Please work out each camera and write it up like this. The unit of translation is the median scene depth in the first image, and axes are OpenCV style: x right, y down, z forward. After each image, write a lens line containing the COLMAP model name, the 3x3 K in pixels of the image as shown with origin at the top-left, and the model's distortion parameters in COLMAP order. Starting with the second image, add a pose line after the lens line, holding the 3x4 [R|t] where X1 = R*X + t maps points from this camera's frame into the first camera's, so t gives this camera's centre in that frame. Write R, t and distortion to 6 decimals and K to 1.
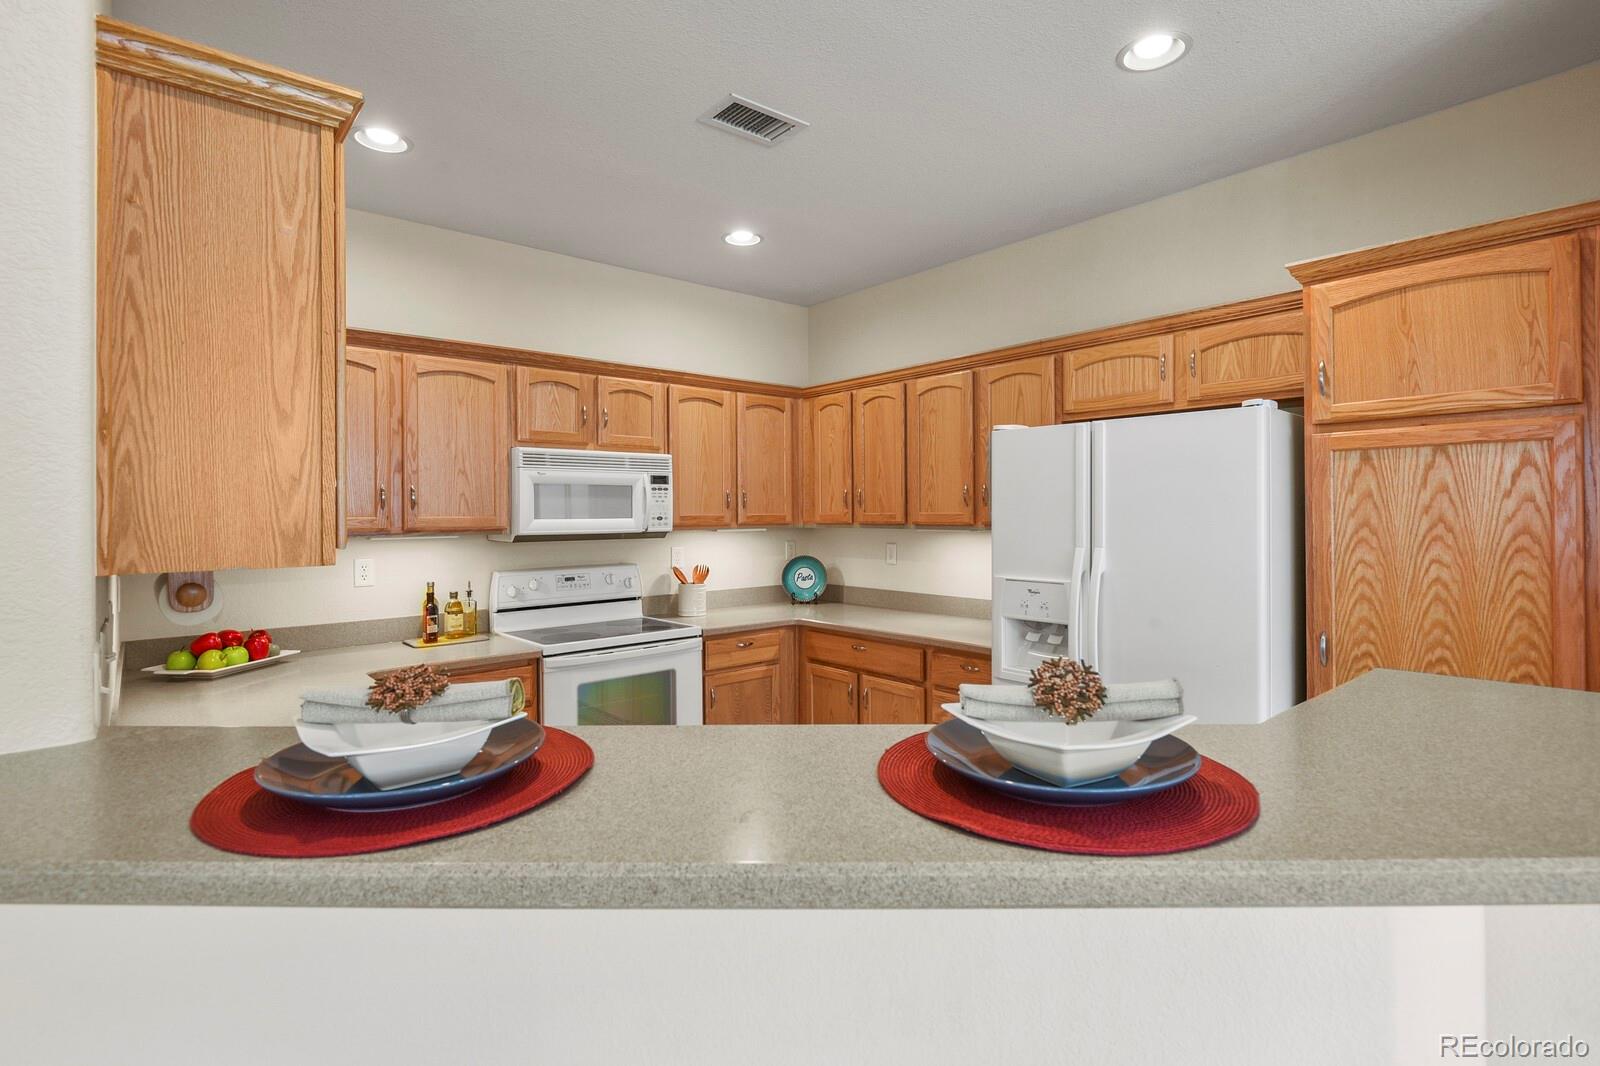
lens RADIAL K [[775.1, 0, 809.2], [0, 775.1, 512.4], [0, 0, 1]] dist [-0.000350, -0.000375]
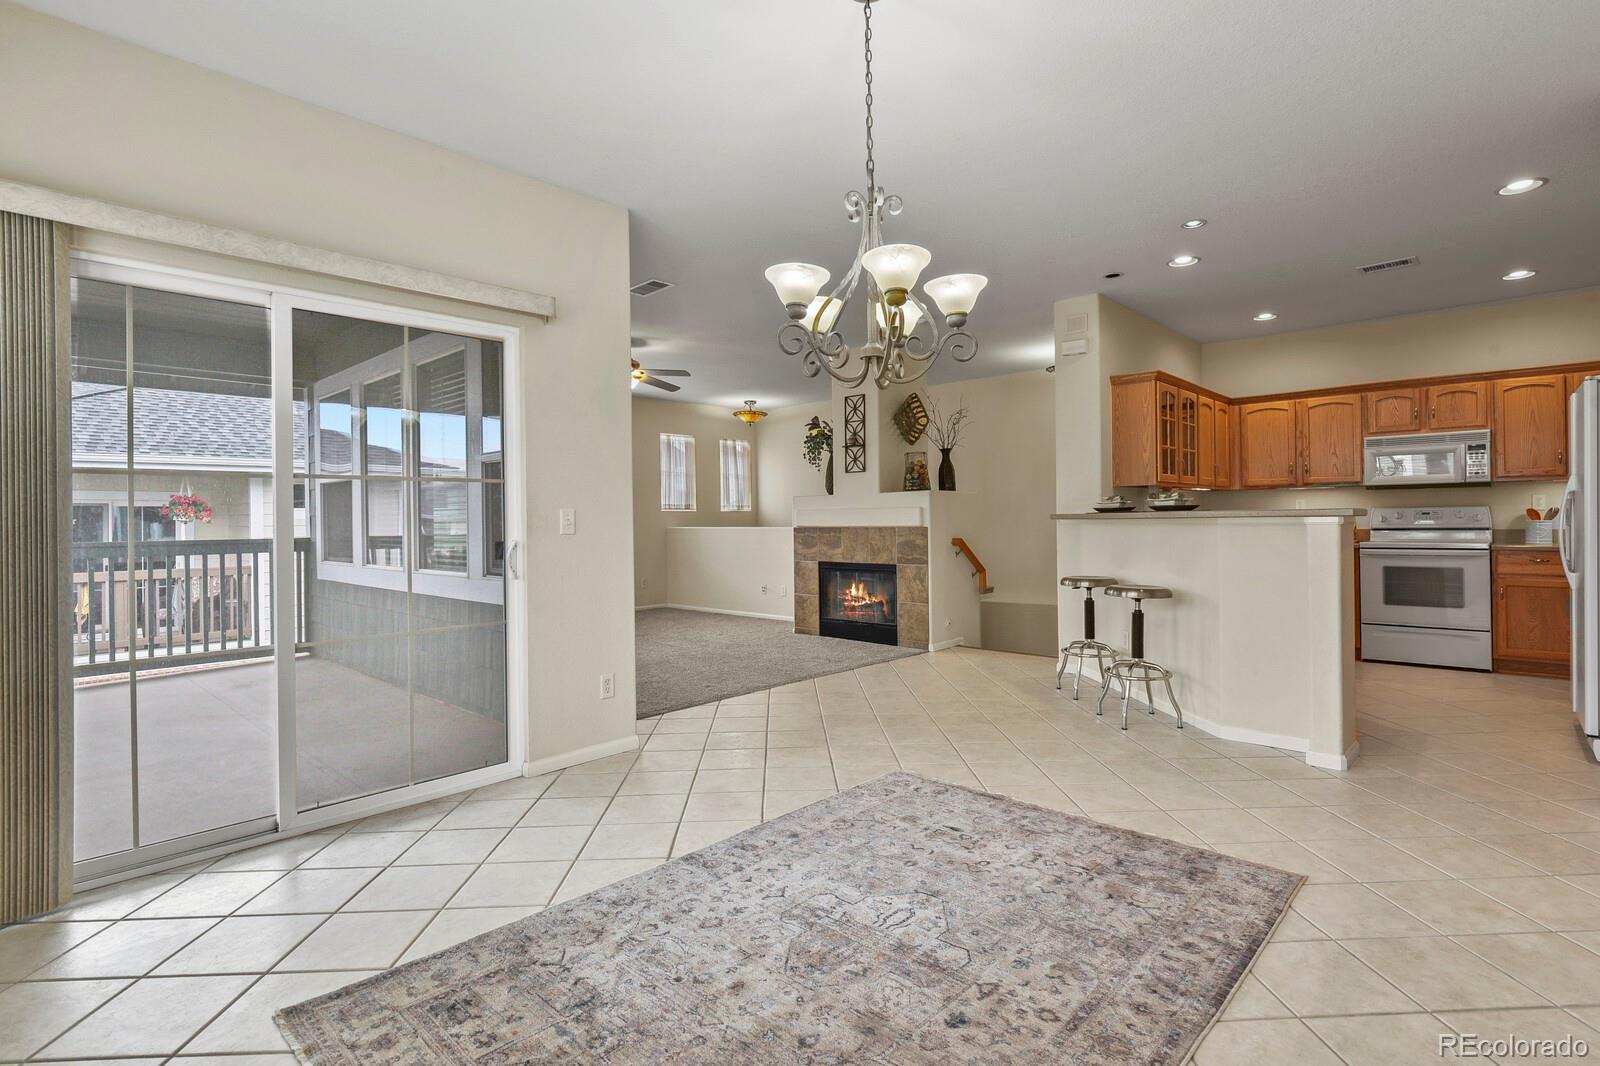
lens RADIAL K [[776.5, 0, 807.9], [0, 776.5, 516.6], [0, 0, 1]] dist [0.001378, -0.006986]
pose [[0.108502, 0.004659, -0.994085, 1.287477], [0.013600, 0.999888, 0.006170, 0.072699], [0.994003, -0.014189, 0.108426, -0.506185]]
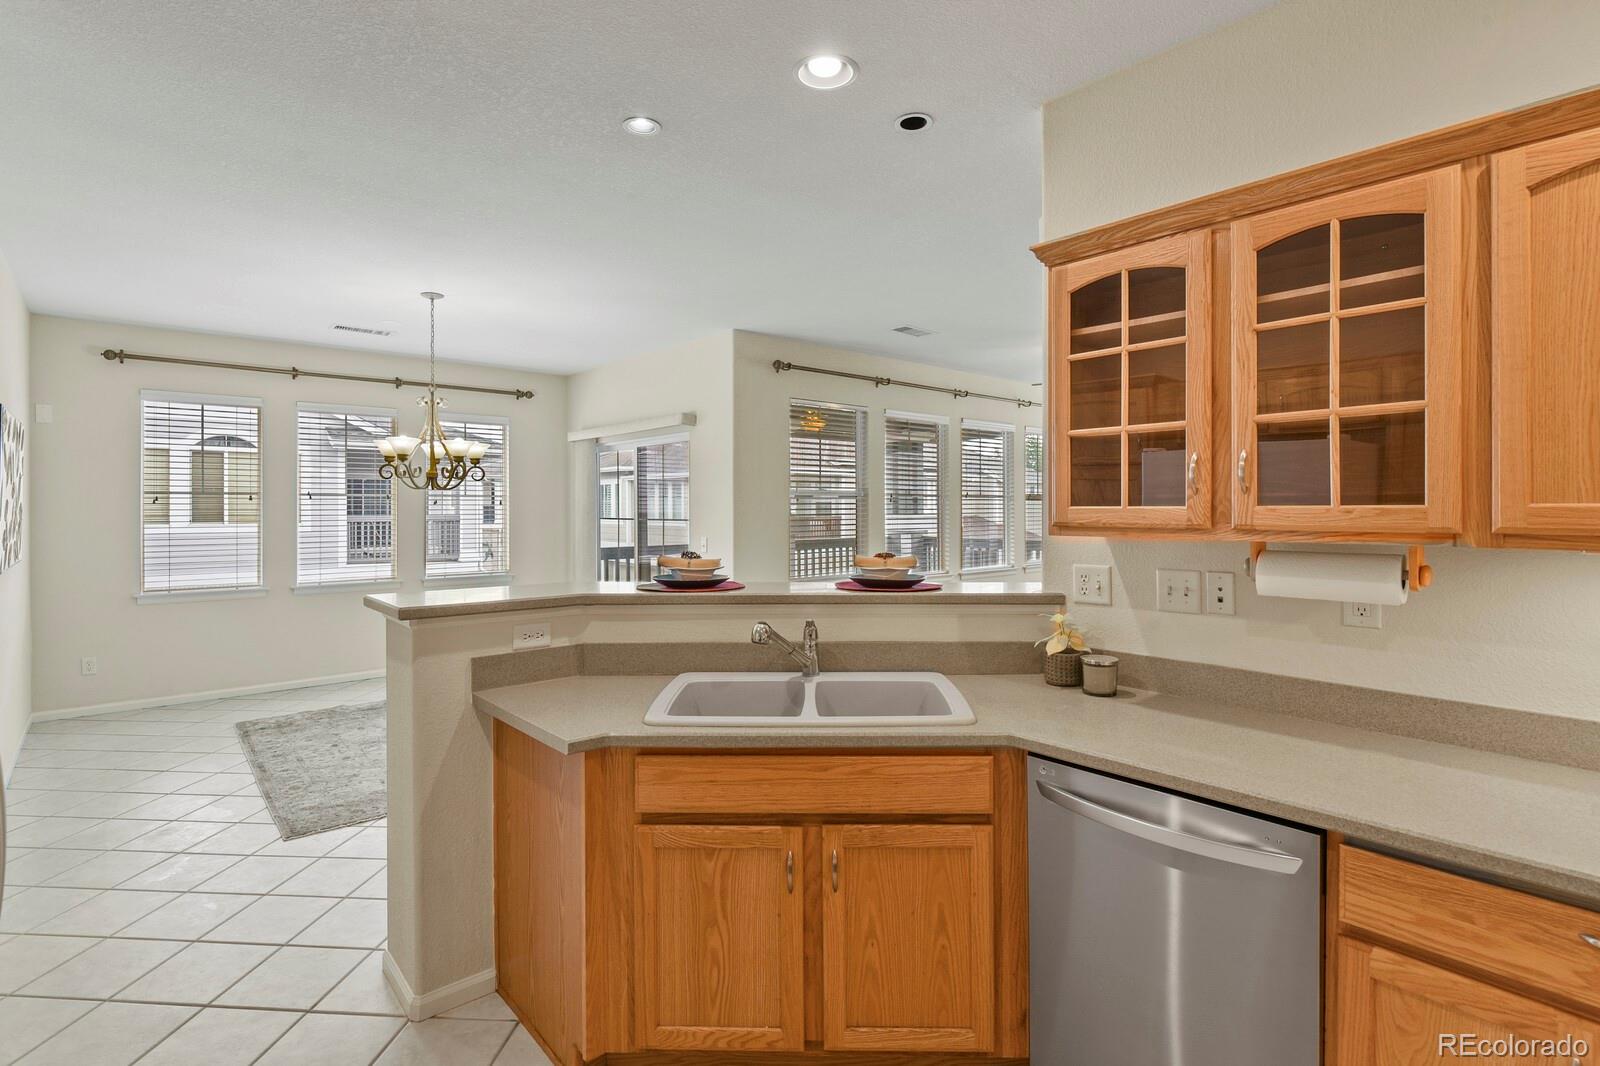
lens RADIAL K [[775.1, 0, 809.2], [0, 775.1, 512.4], [0, 0, 1]] dist [-0.000350, -0.000375]
pose [[-0.999850, 0.009264, -0.014637, -0.032802], [0.009204, 0.999949, 0.004187, 0.002844], [0.014675, 0.004051, -0.999884, 1.020215]]
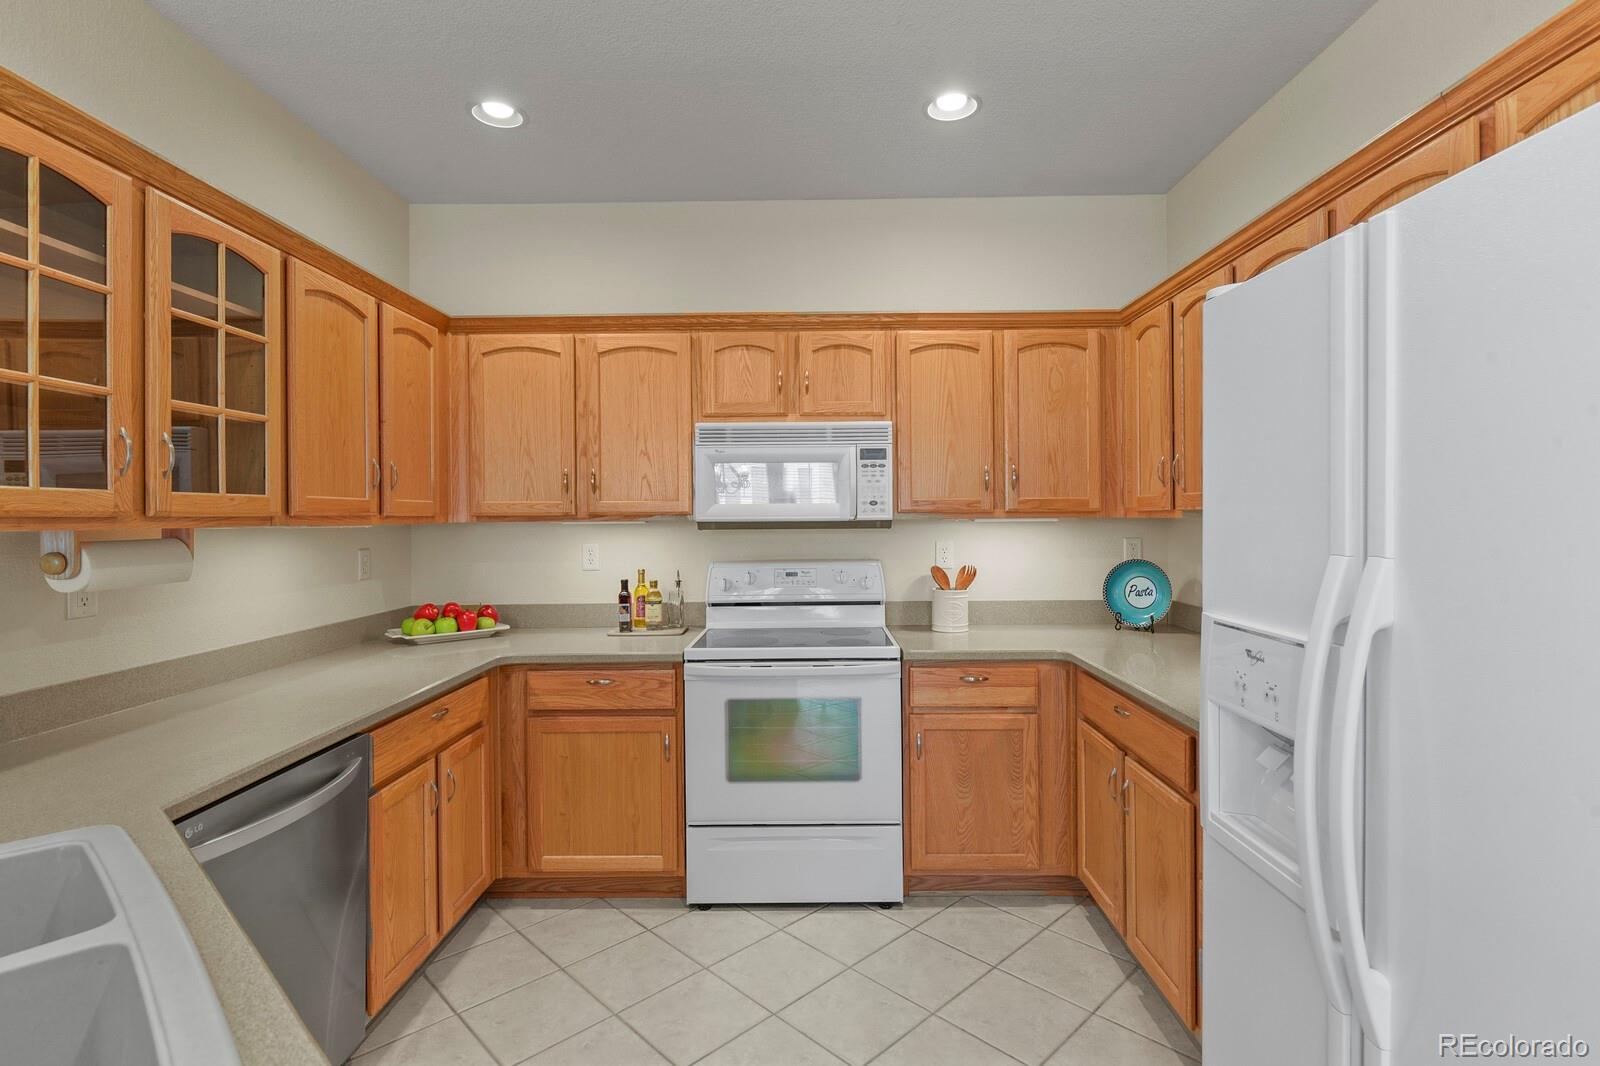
lens RADIAL K [[776.5, 0, 807.9], [0, 776.5, 516.6], [0, 0, 1]] dist [0.001378, -0.006986]
pose [[0.751600, 0.003678, -0.659609, 0.305791], [0.002175, 0.999965, 0.008054, 0.016434], [0.659616, -0.007488, 0.751565, 0.404281]]
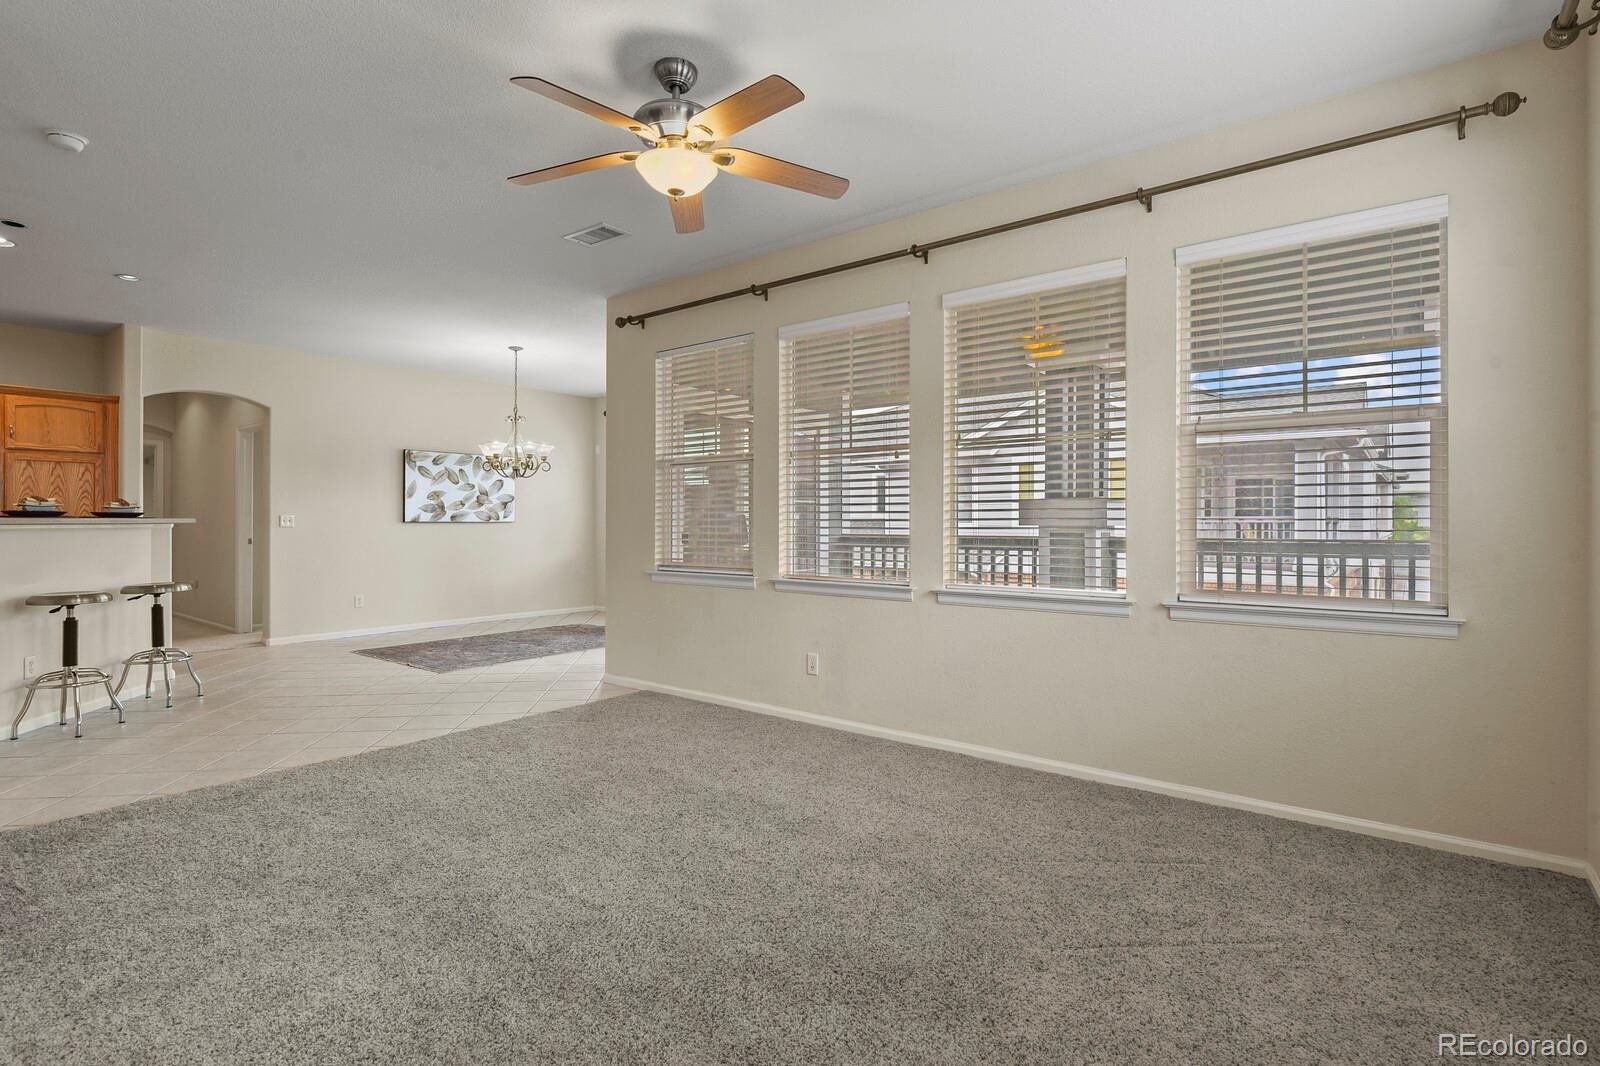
lens RADIAL K [[776.5, 0, 807.9], [0, 776.5, 516.6], [0, 0, 1]] dist [0.001378, -0.006986]
pose [[-0.193545, 0.014870, 0.980979, -1.576776], [-0.001188, 0.999881, -0.015391, 0.098501], [-0.981091, -0.004144, -0.193504, -0.742082]]
